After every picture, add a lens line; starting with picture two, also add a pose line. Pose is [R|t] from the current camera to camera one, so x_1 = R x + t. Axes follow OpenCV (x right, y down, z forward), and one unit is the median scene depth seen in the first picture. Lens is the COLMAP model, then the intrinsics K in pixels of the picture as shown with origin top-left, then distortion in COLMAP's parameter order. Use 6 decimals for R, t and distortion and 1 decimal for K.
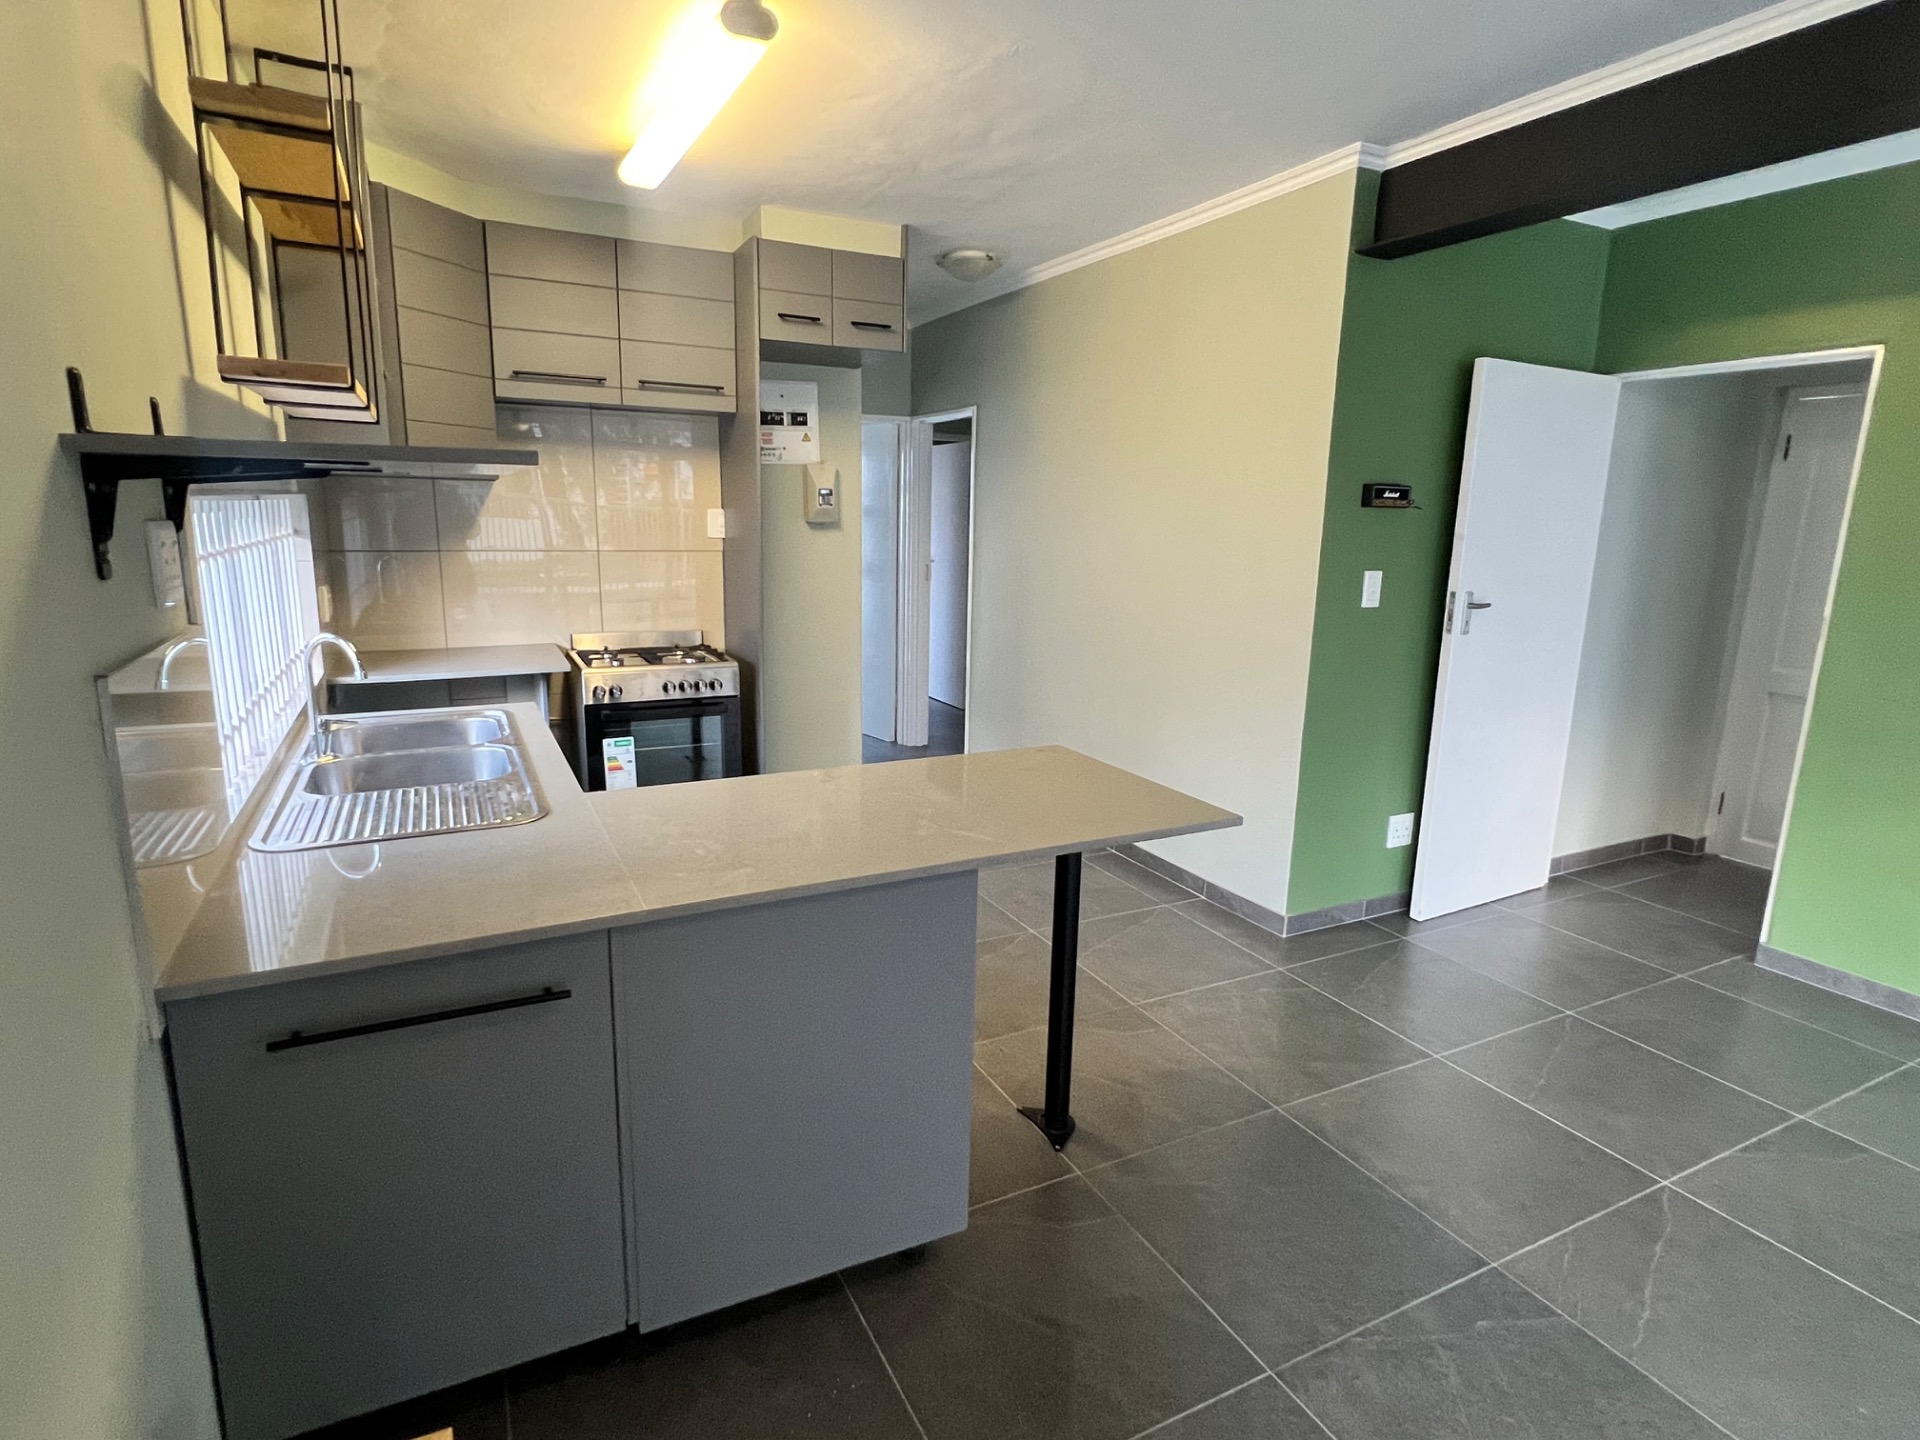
lens RADIAL K [[1006.3, 0, 955.2], [0, 1006.3, 722.8], [0, 0, 1]] dist [-0.004440, 0.000938]
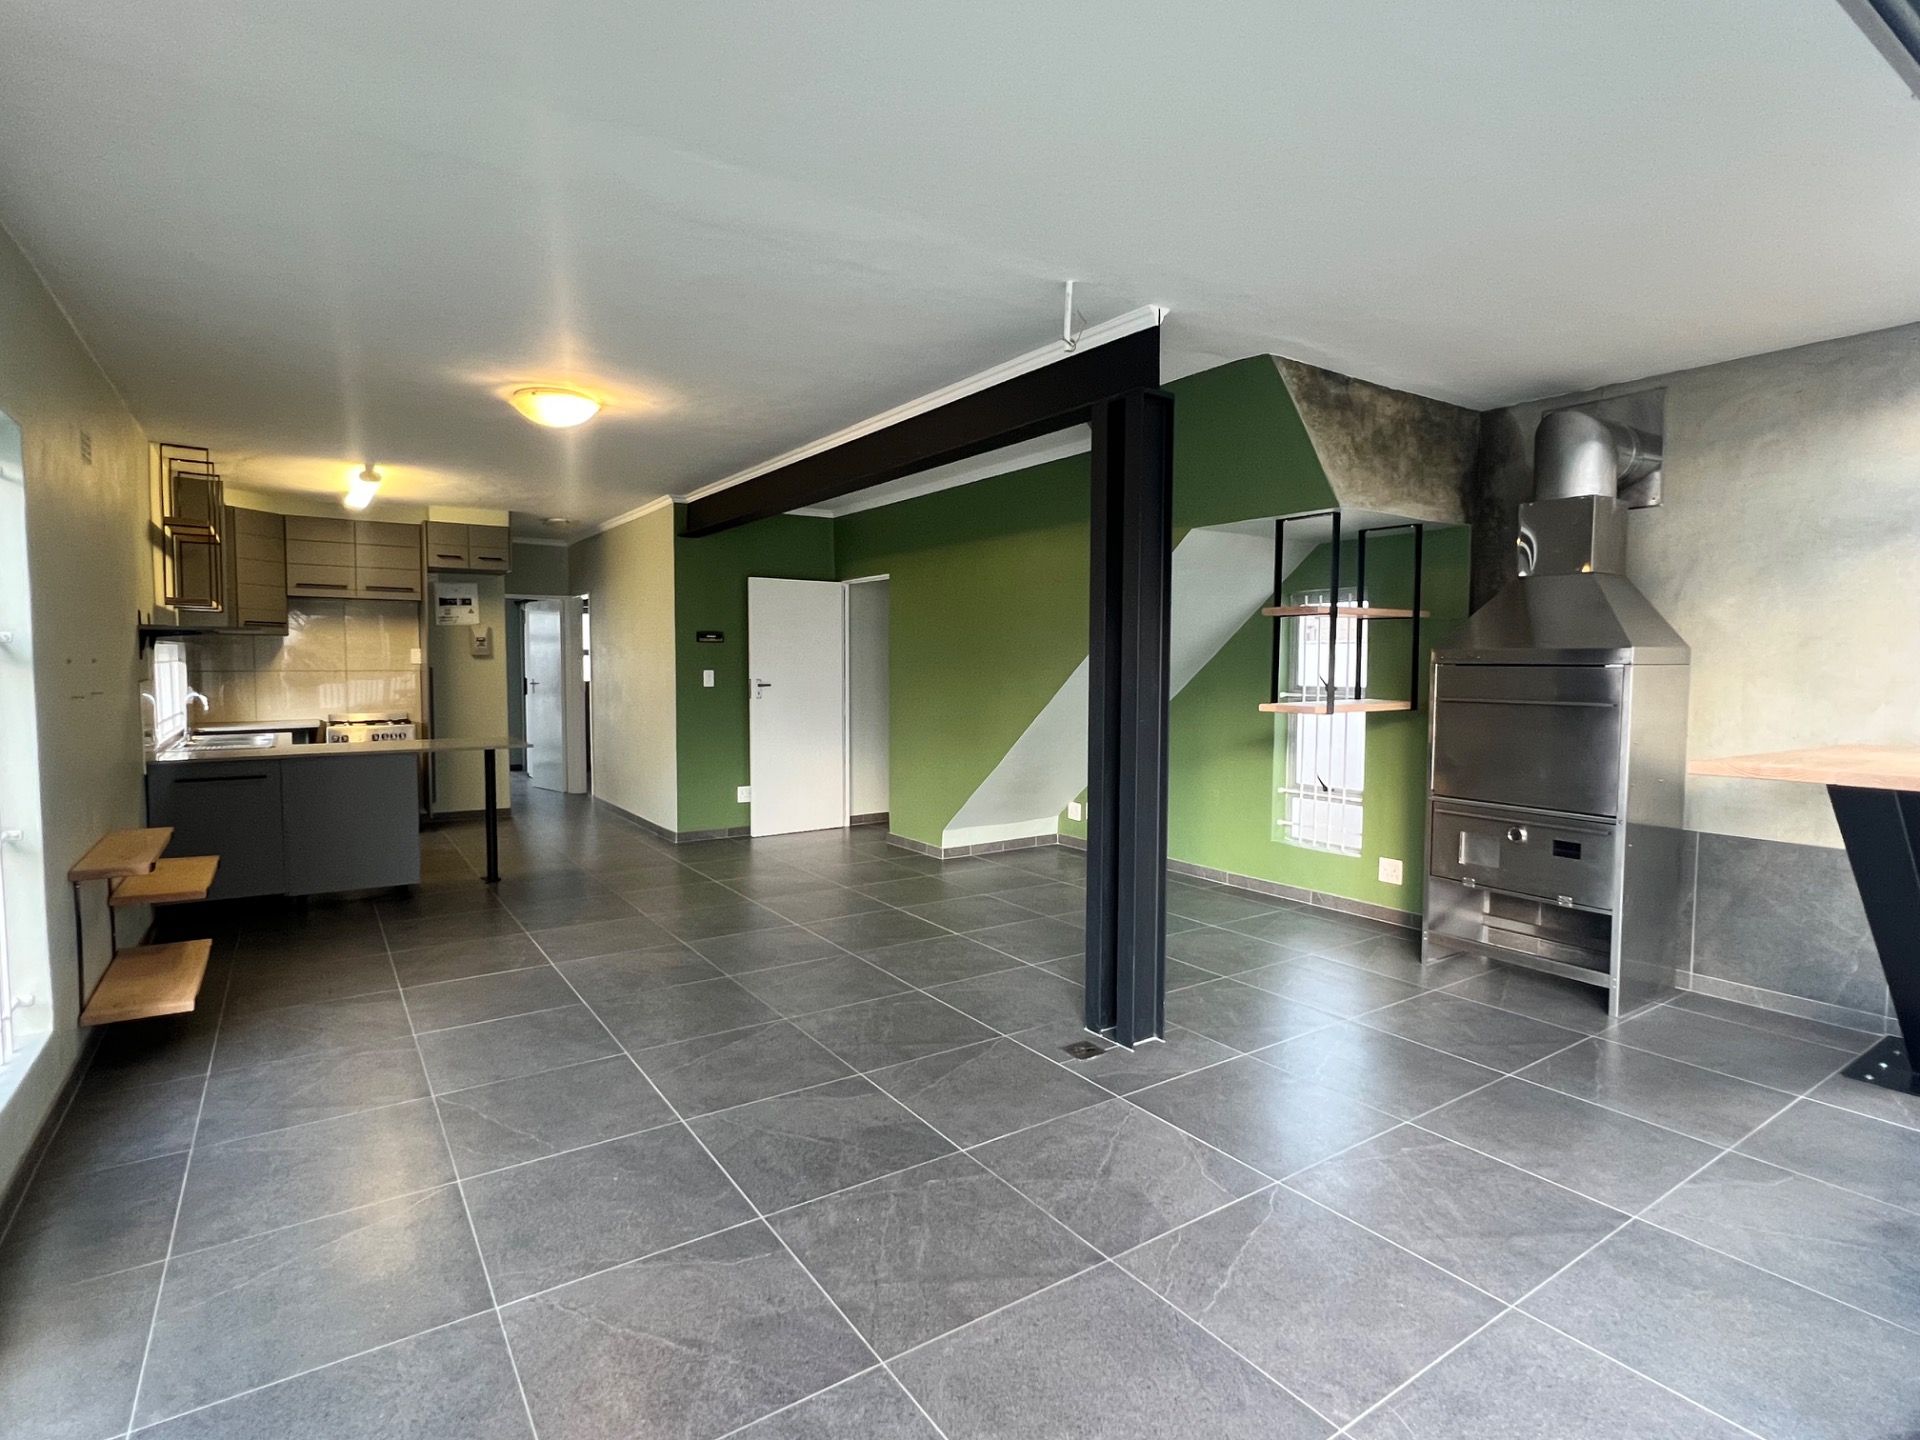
lens RADIAL K [[958.2, 0, 954.6], [0, 958.2, 721.4], [0, 0, 1]] dist [-0.009744, -0.000307]
pose [[0.990493, -0.024535, 0.135359, 0.593131], [0.043142, 0.989729, -0.136291, 0.241389], [-0.130625, 0.140835, 0.981378, -1.002302]]
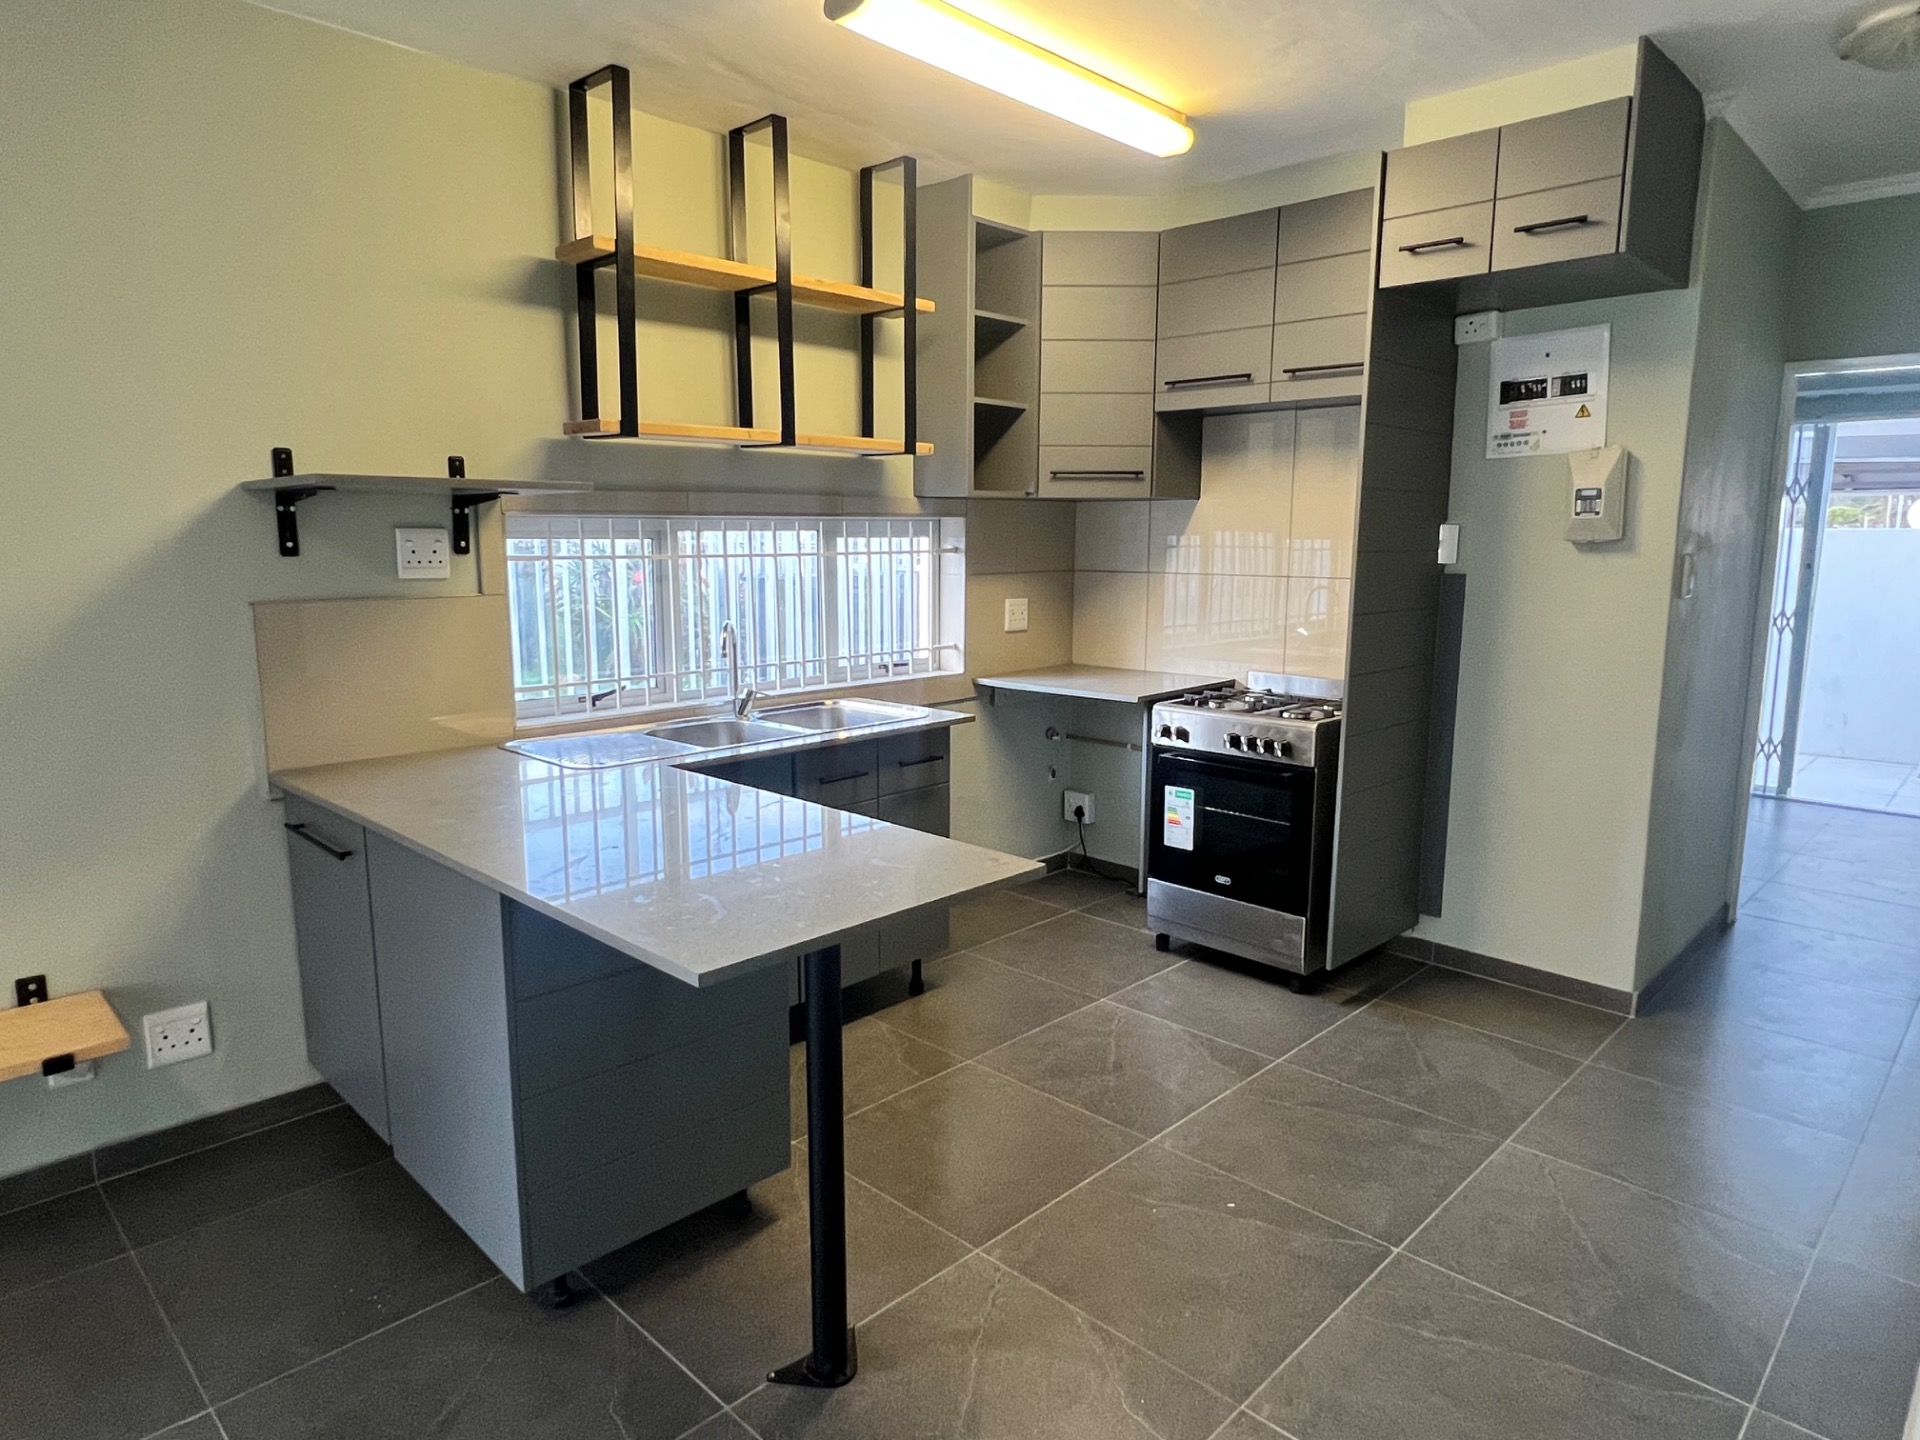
lens RADIAL K [[1137.9, 0, 961.5], [0, 1137.9, 721.5], [0, 0, 1]] dist [0.004431, 0.000484]
pose [[0.324022, 0.137005, -0.936076, 0.513349], [-0.193201, 0.978189, 0.076292, -0.079111], [0.926112, 0.156130, 0.343425, 0.480872]]
